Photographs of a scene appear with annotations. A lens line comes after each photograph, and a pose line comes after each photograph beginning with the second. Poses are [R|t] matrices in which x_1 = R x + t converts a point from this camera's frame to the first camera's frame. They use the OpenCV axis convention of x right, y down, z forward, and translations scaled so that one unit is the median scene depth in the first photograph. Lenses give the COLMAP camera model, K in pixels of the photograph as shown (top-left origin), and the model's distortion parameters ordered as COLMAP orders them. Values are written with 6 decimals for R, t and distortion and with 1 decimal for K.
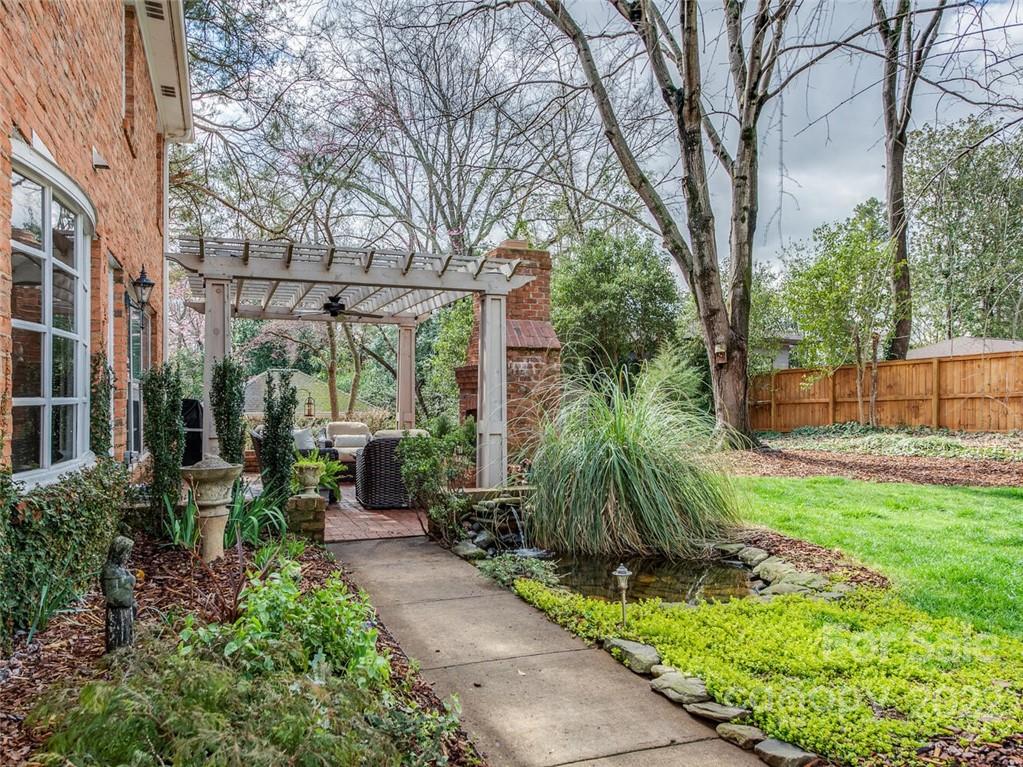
lens RADIAL K [[730.0, 0, 454.8], [0, 730.0, 396.7], [0, 0, 1]] dist [0.000335, 0.000580]
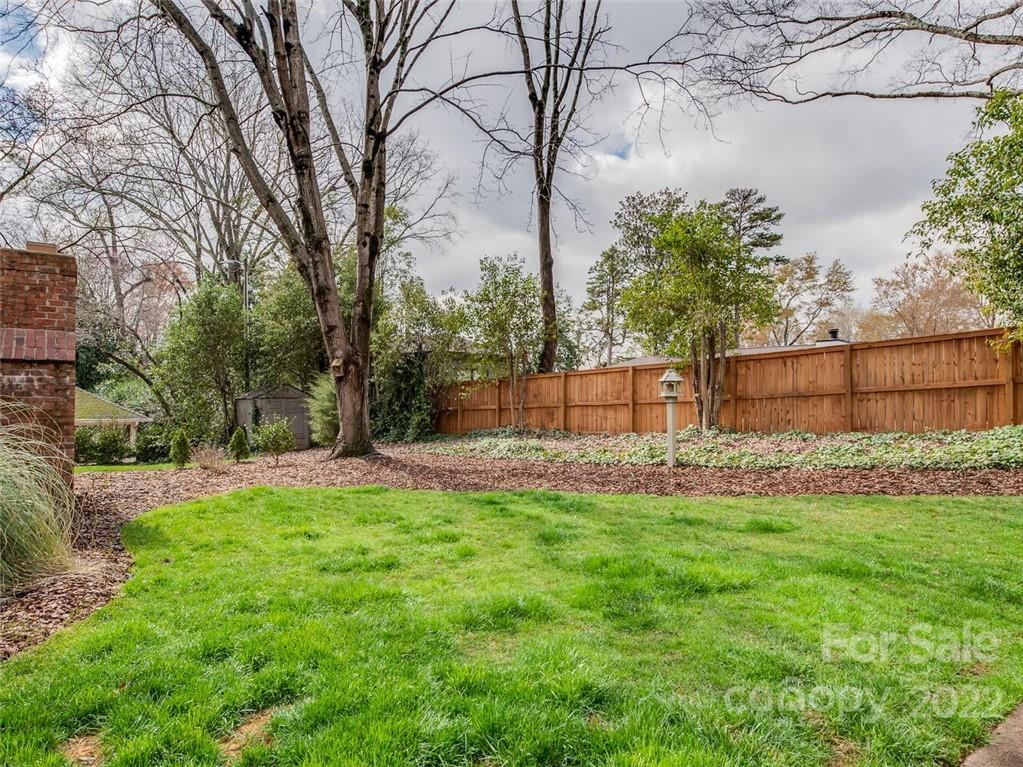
lens RADIAL K [[613.6, 0, 511.9], [0, 613.6, 392.0], [0, 0, 1]] dist [-0.002669, -0.000634]
pose [[0.955051, -0.000416, 0.296440, 0.336186], [0.003914, 0.999930, -0.011206, -0.011942], [-0.296415, 0.011862, 0.954986, 0.068233]]
